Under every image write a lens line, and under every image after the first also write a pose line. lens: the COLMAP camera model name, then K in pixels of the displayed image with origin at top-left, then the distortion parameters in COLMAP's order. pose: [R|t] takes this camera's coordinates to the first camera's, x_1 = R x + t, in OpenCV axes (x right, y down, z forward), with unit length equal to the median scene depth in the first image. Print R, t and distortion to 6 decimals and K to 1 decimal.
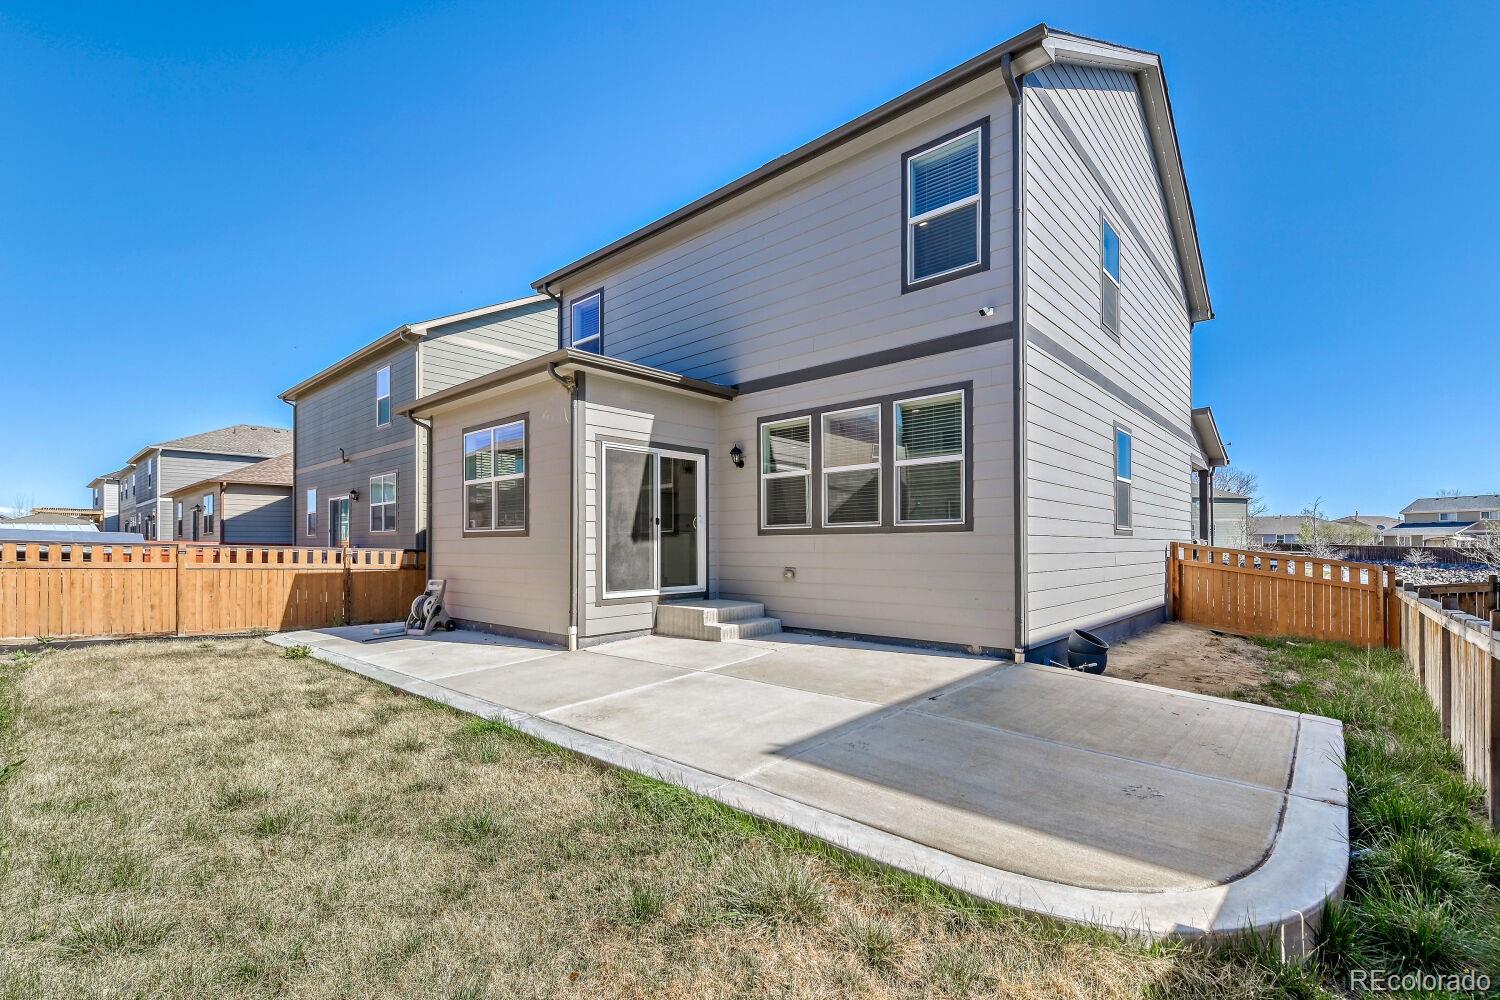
lens RADIAL K [[653.0, 0, 778.8], [0, 653.0, 541.5], [0, 0, 1]] dist [0.002425, -0.001344]
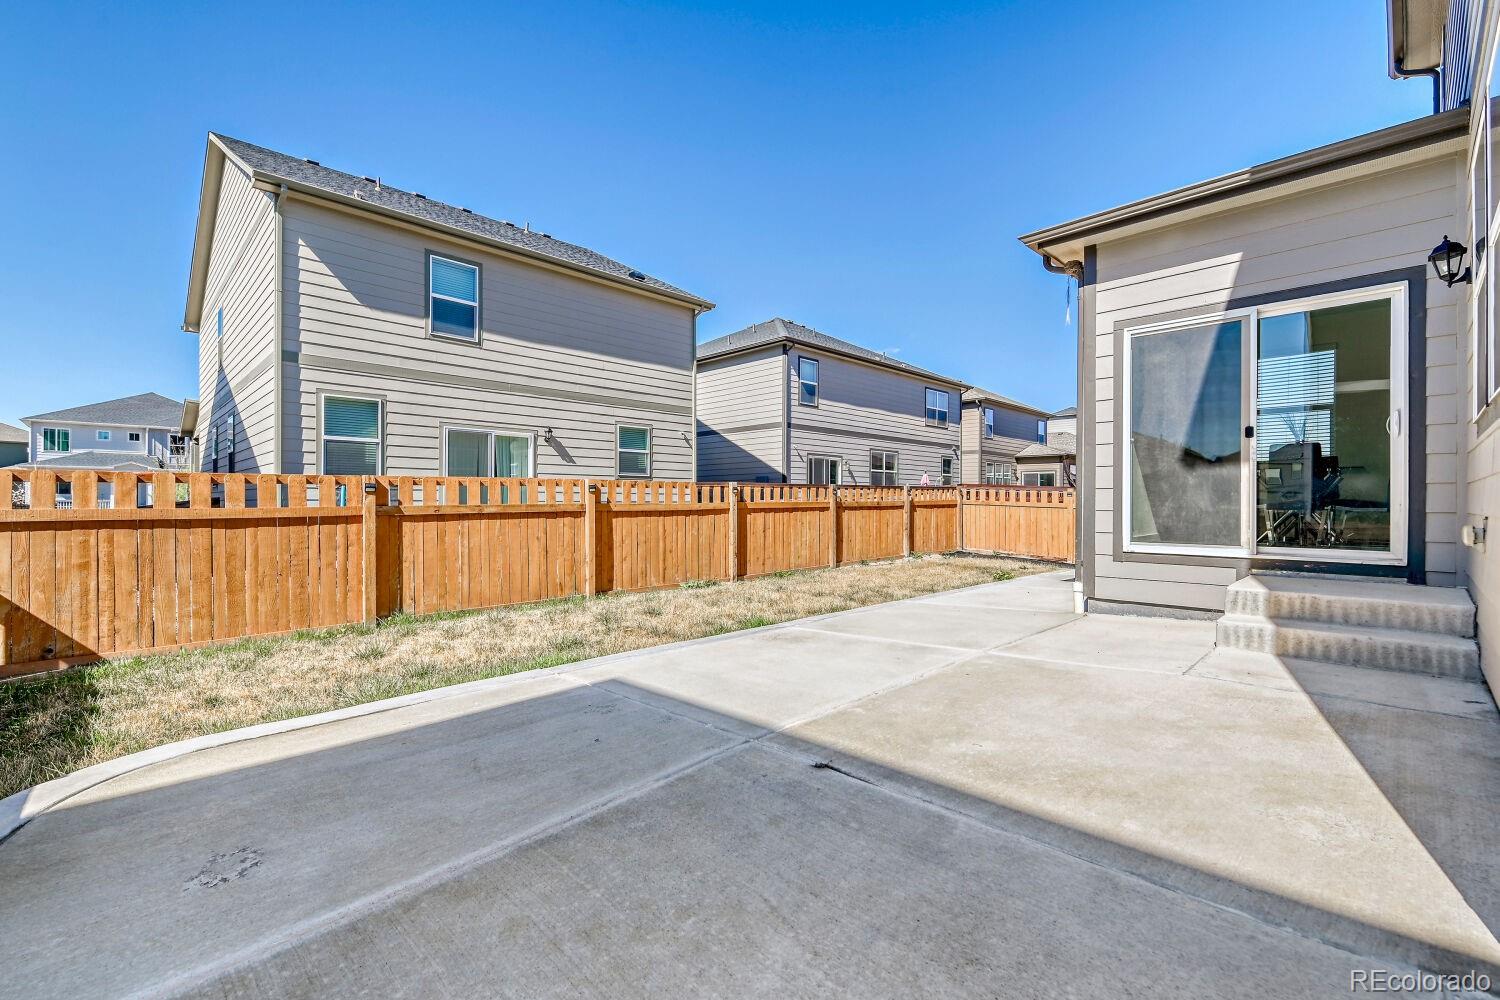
lens RADIAL K [[653.0, 0, 752.1], [0, 653.0, 501.9], [0, 0, 1]] dist [0.002425, -0.001344]
pose [[-0.078656, 0.002535, -0.996899, 0.483069], [0.005949, 0.999980, 0.002074, 0.031462], [0.996884, -0.005767, -0.078670, 0.668187]]
